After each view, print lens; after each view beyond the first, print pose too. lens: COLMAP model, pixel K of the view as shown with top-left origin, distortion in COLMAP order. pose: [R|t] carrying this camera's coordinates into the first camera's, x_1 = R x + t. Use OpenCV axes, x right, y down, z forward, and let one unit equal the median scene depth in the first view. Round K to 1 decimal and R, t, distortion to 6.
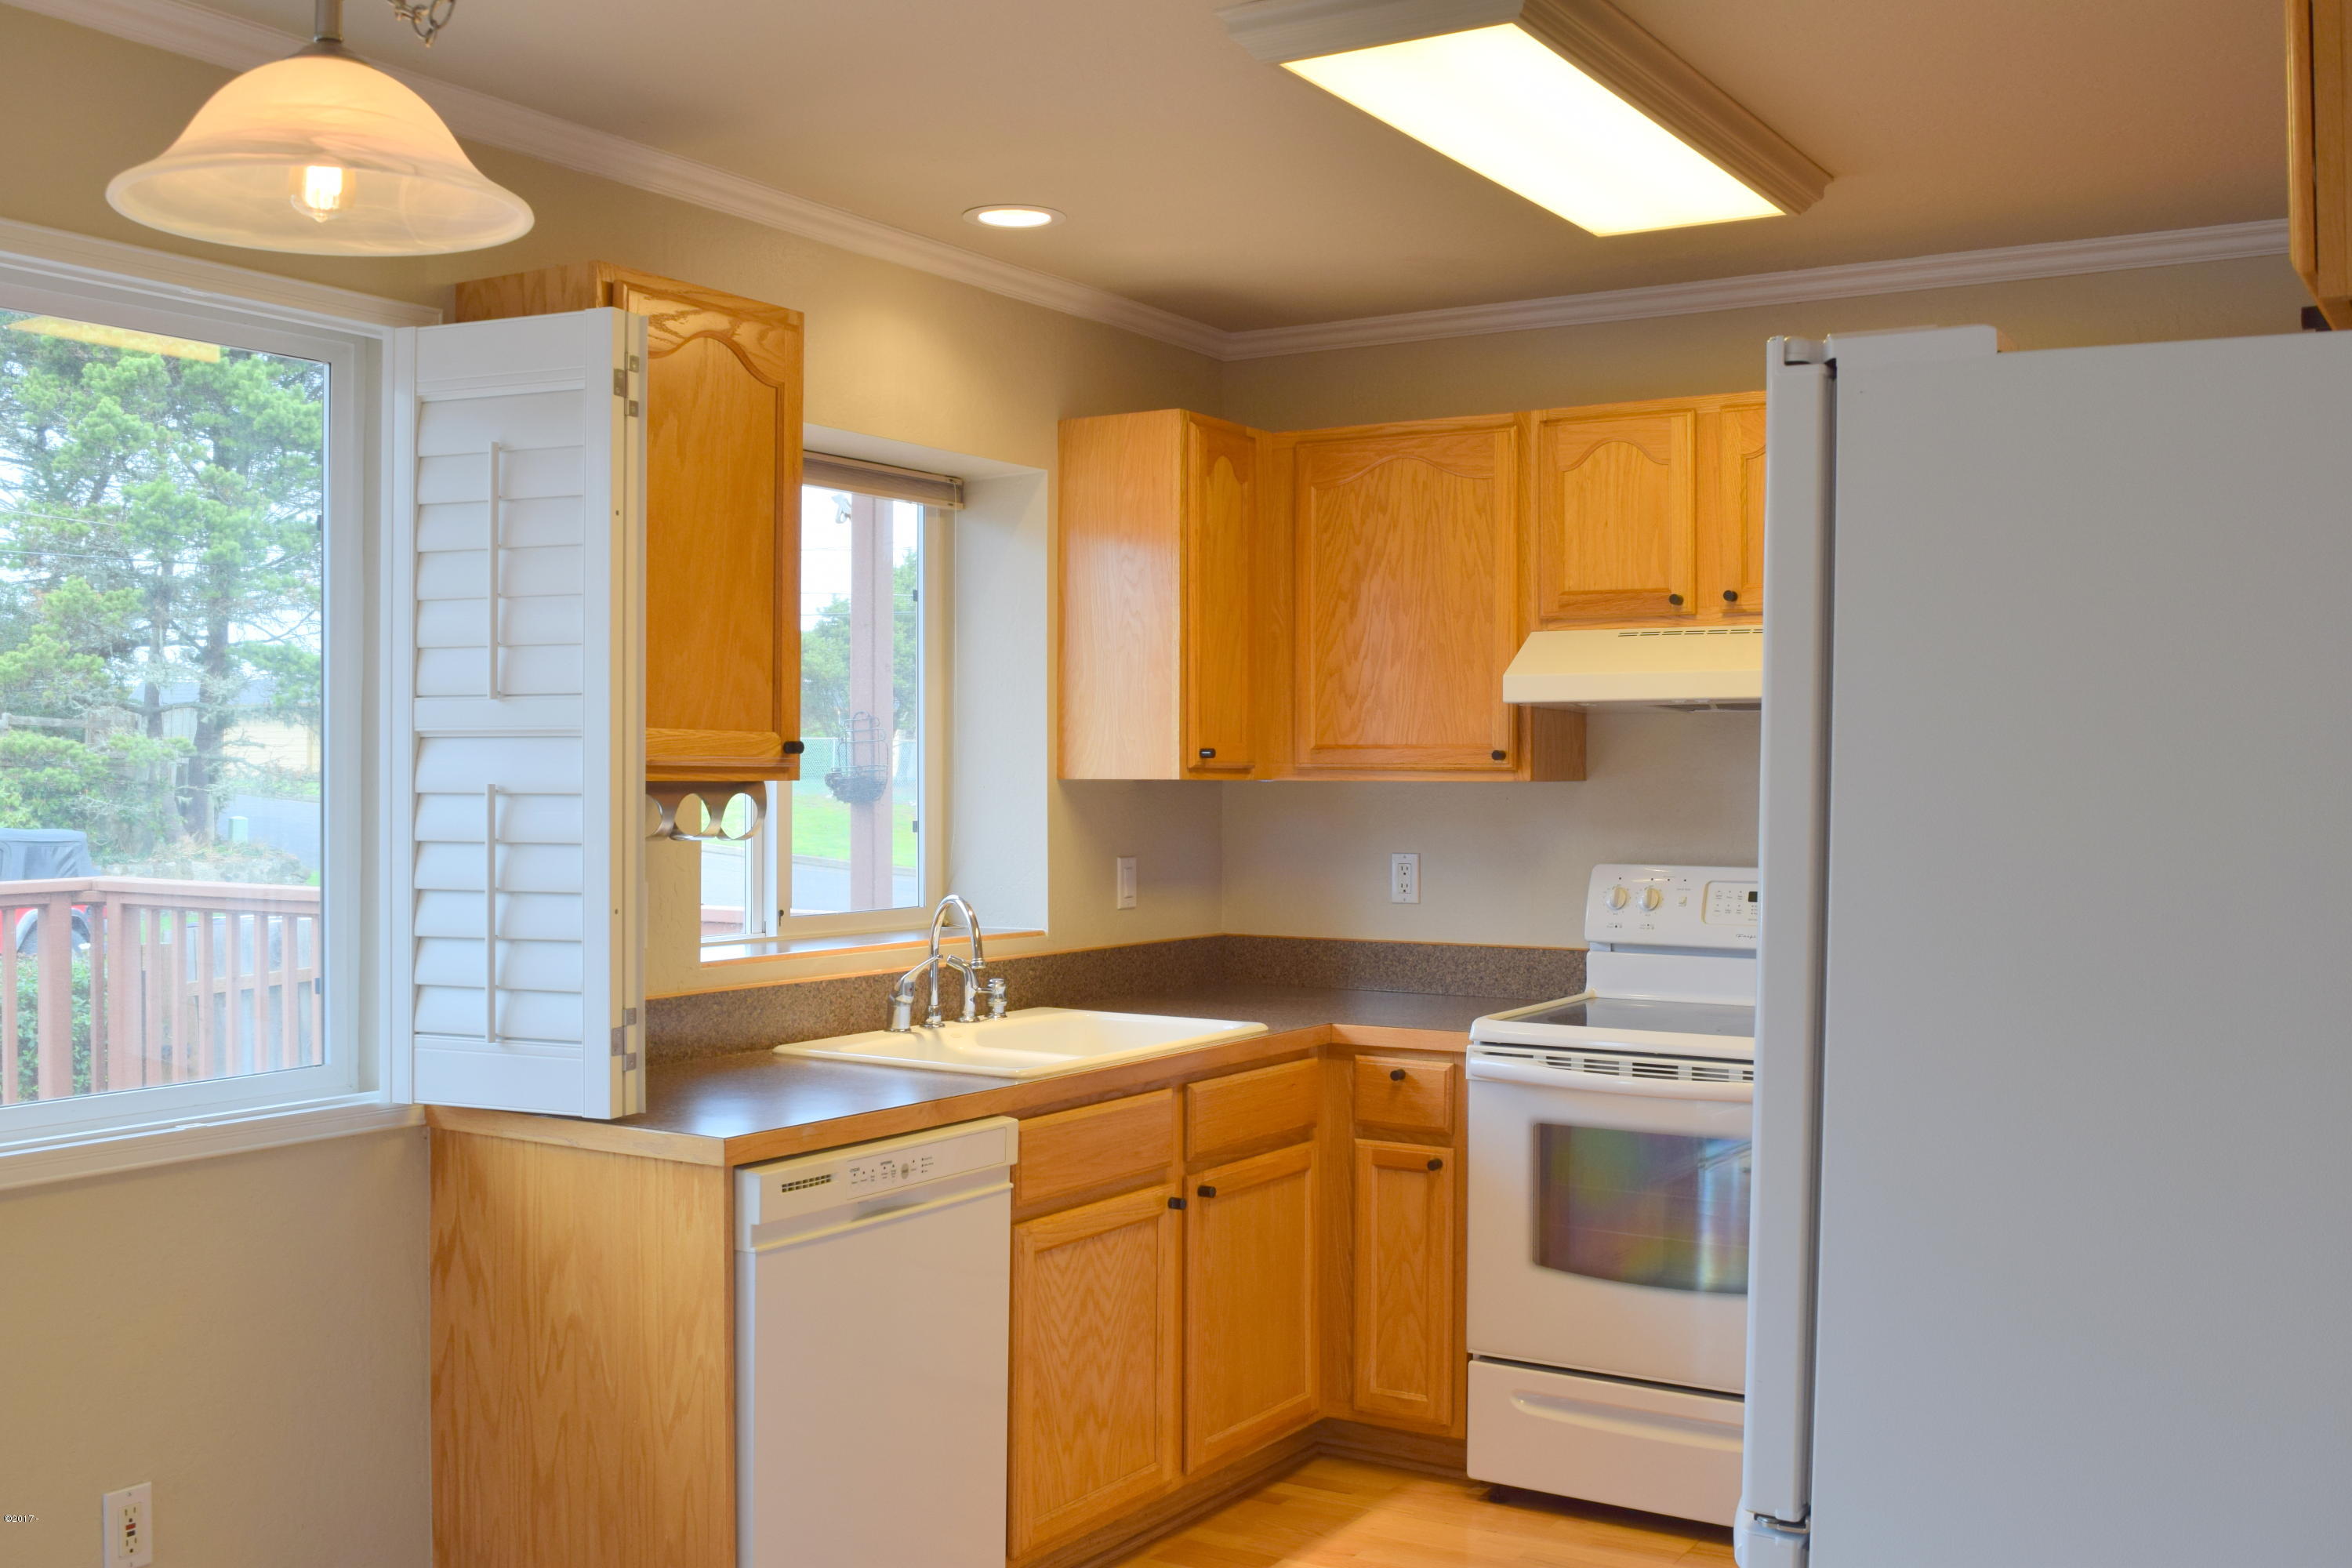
lens RADIAL K [[2256.1, 0, 1176.0], [0, 2256.1, 784.0], [0, 0, 1]] dist [-0.088912, -0.001469]
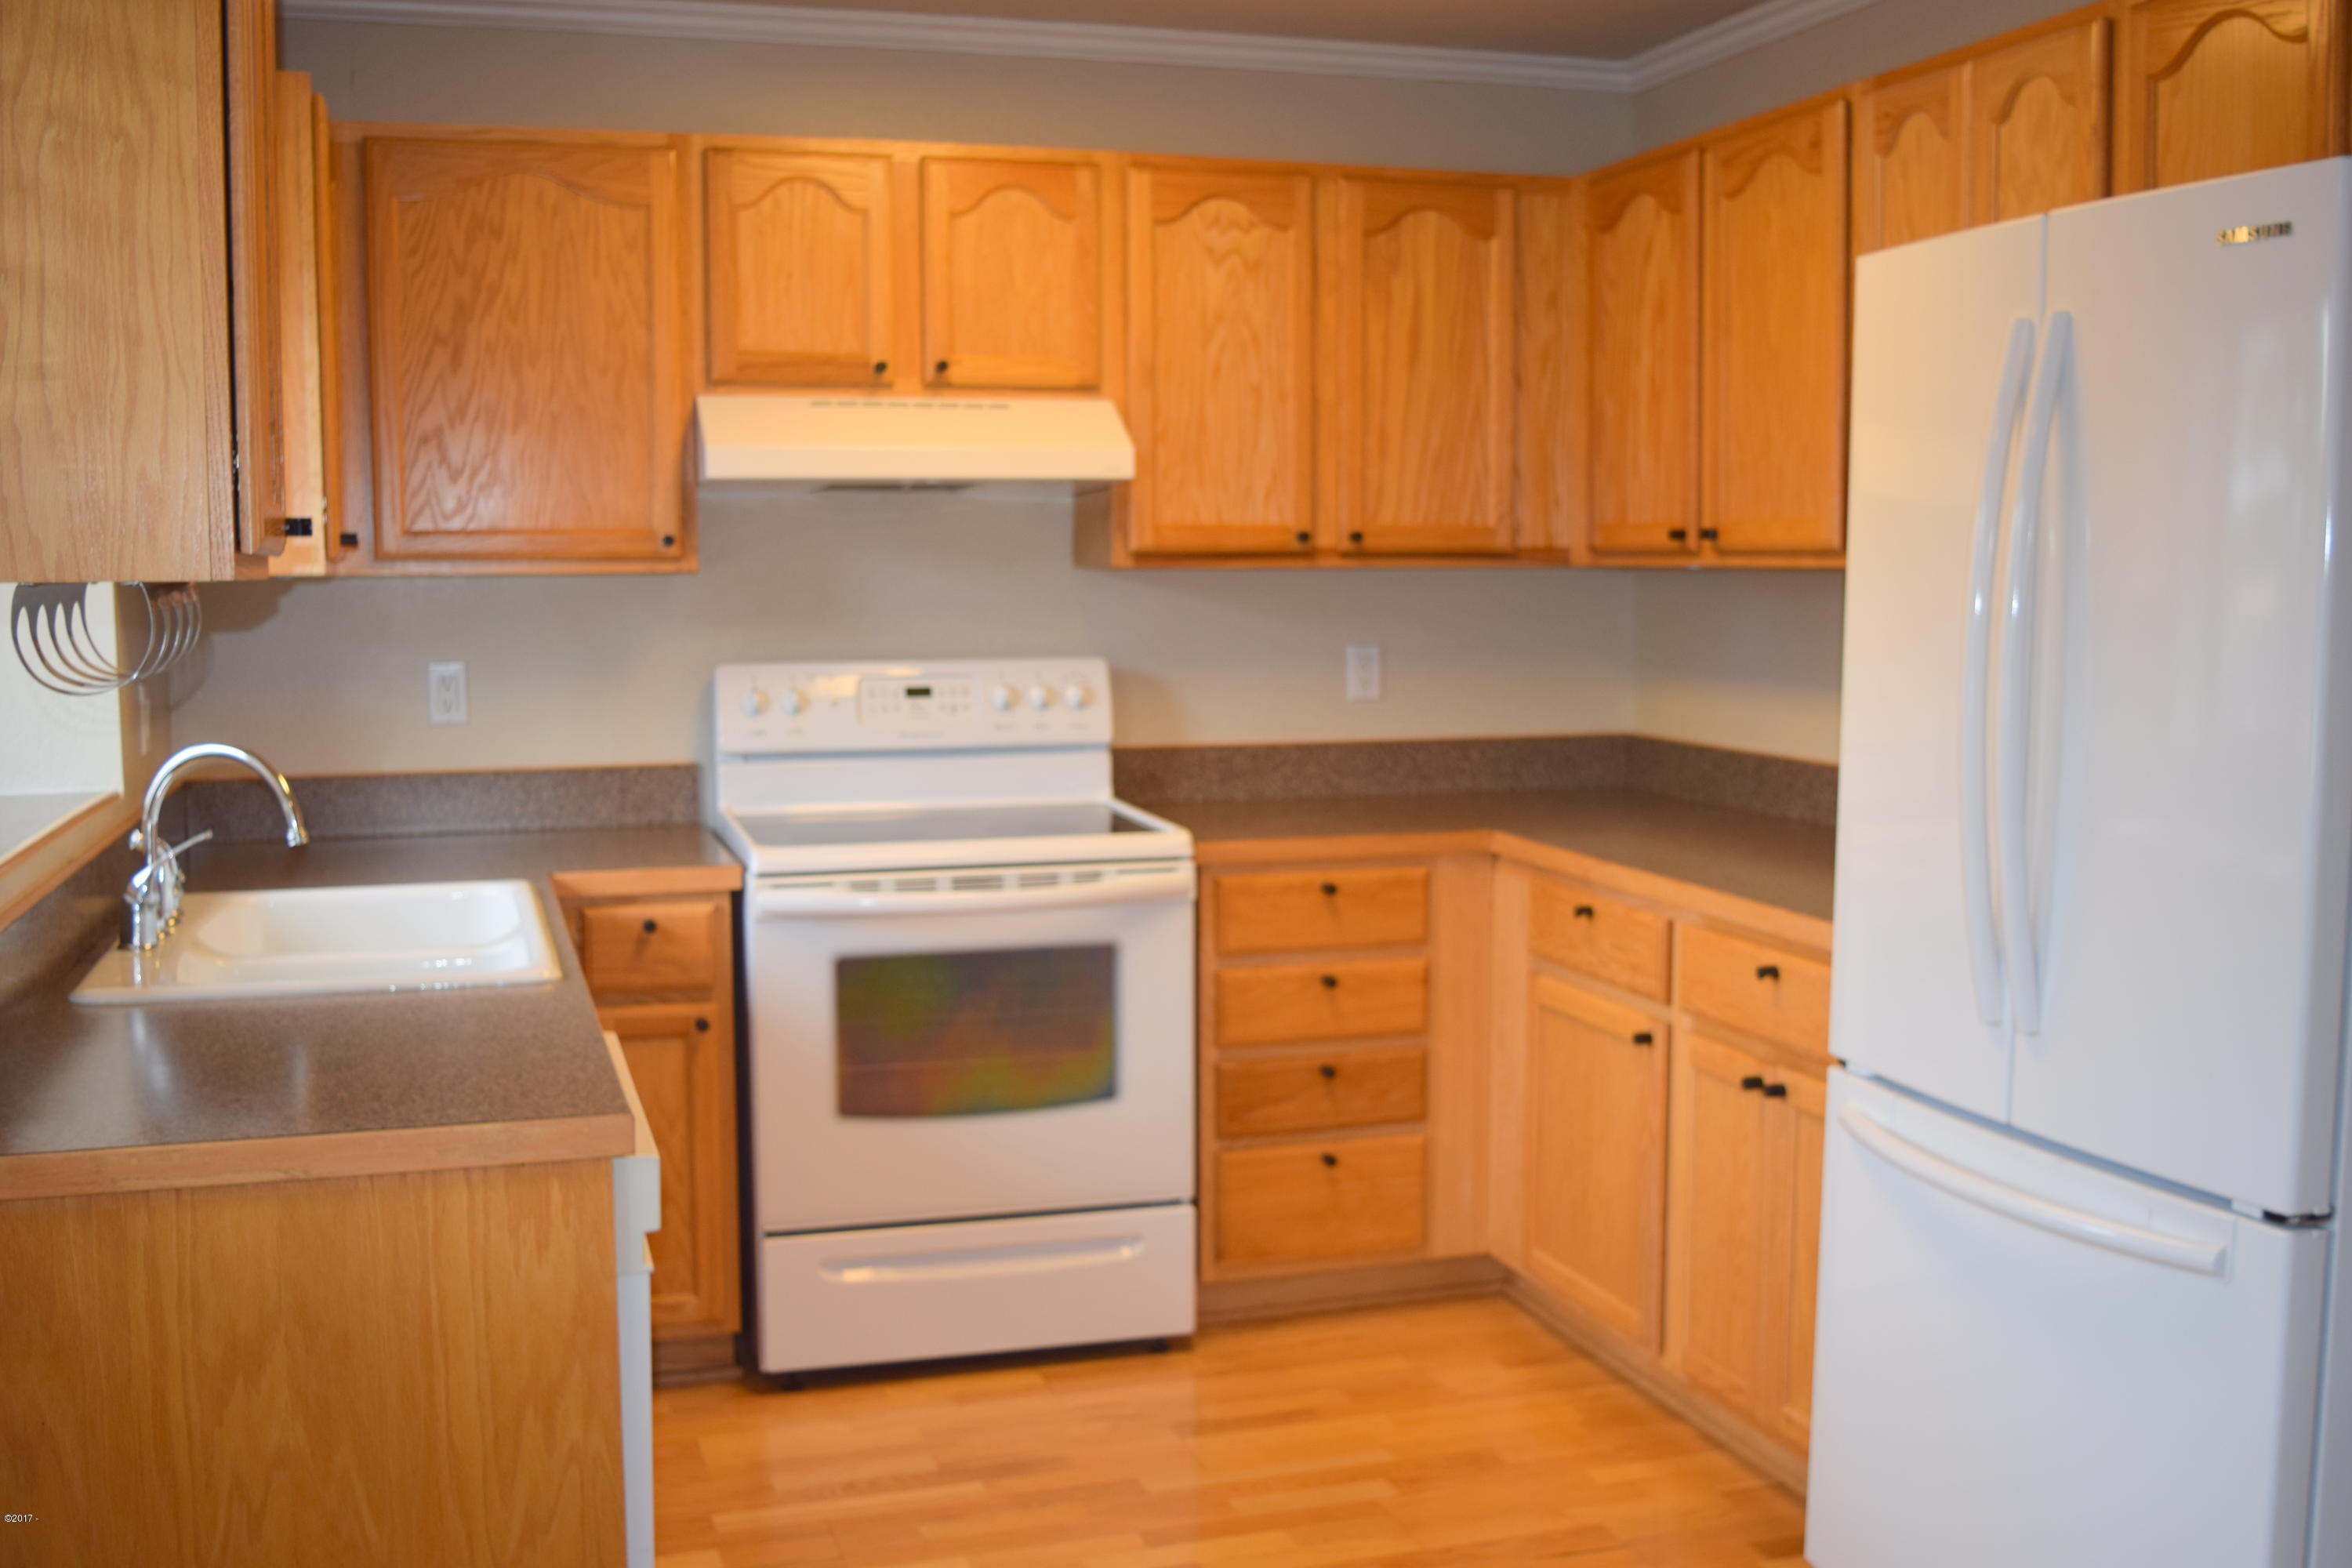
lens RADIAL K [[2316.4, 0, 1176.0], [0, 2316.4, 784.0], [0, 0, 1]] dist [-0.085730, 0.019172]
pose [[0.648558, -0.078032, 0.757155, -0.411183], [0.010092, 0.995525, 0.093954, -0.001162], [-0.761099, -0.053294, 0.646443, 0.297902]]
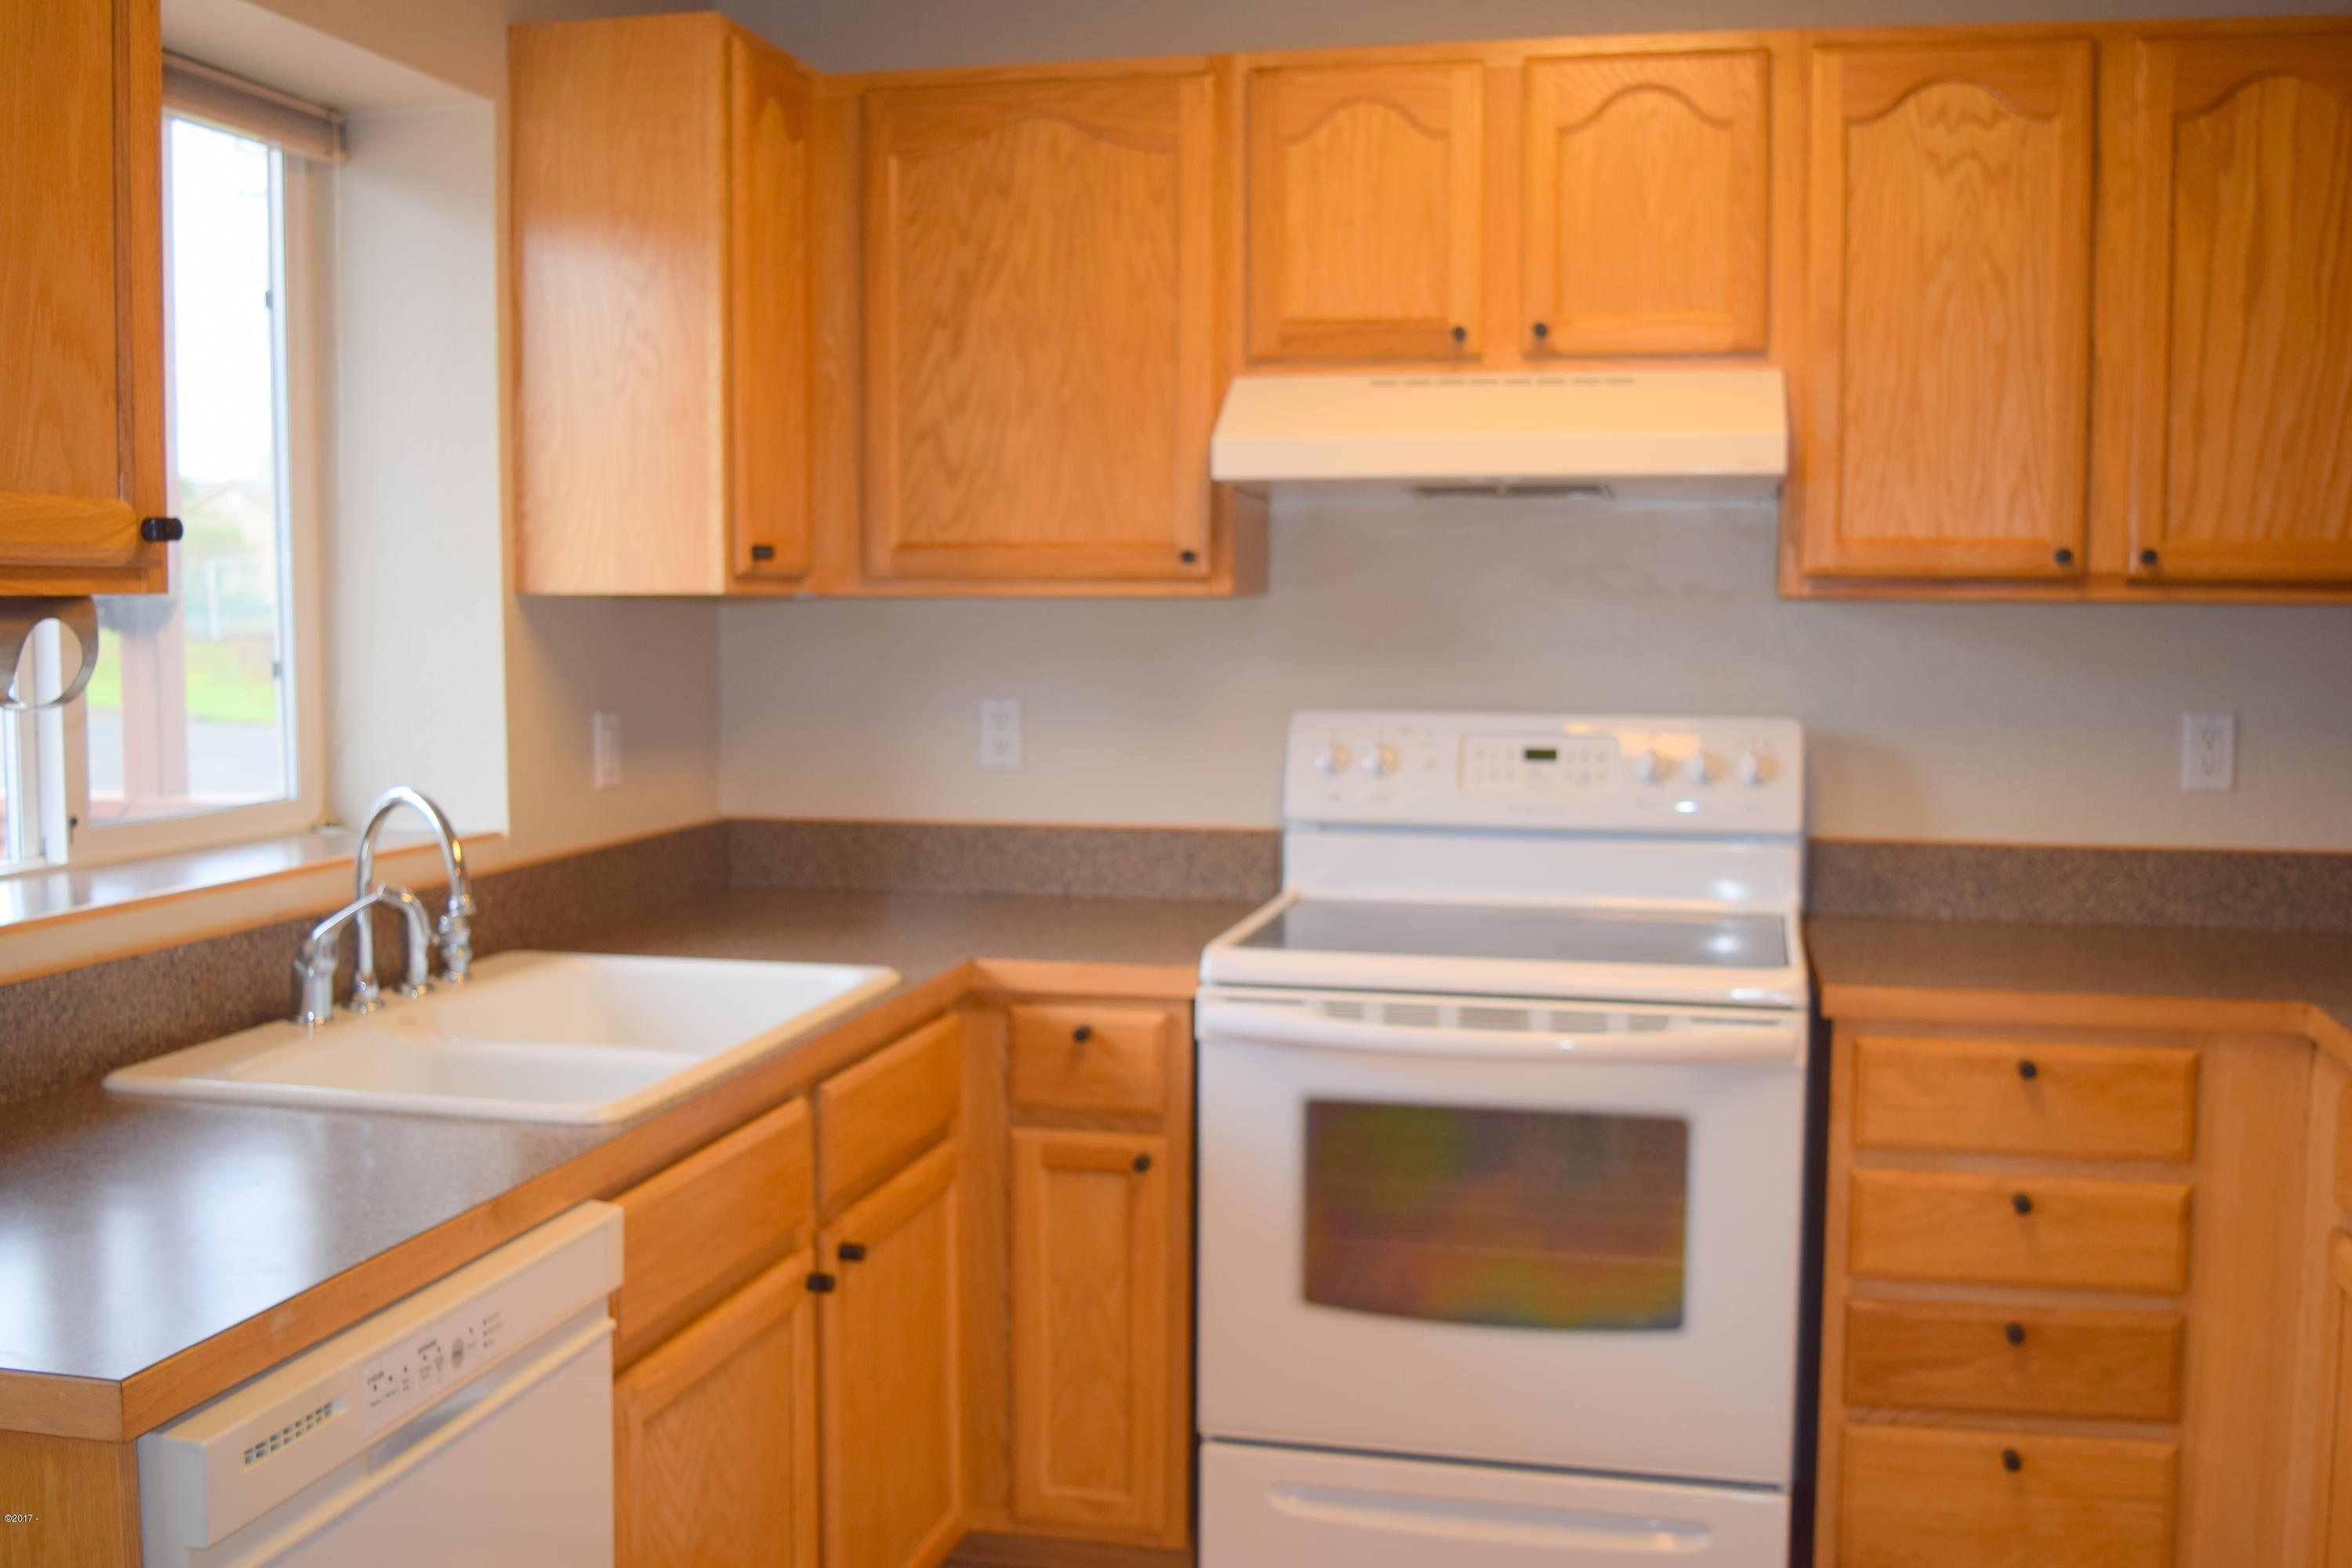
lens RADIAL K [[2316.4, 0, 1176.0], [0, 2316.4, 784.0], [0, 0, 1]] dist [-0.085730, 0.019172]
pose [[0.942636, -0.027366, 0.332700, -0.100997], [0.001279, 0.996923, 0.078380, 0.001029], [-0.333821, -0.073458, 0.939770, 0.343021]]
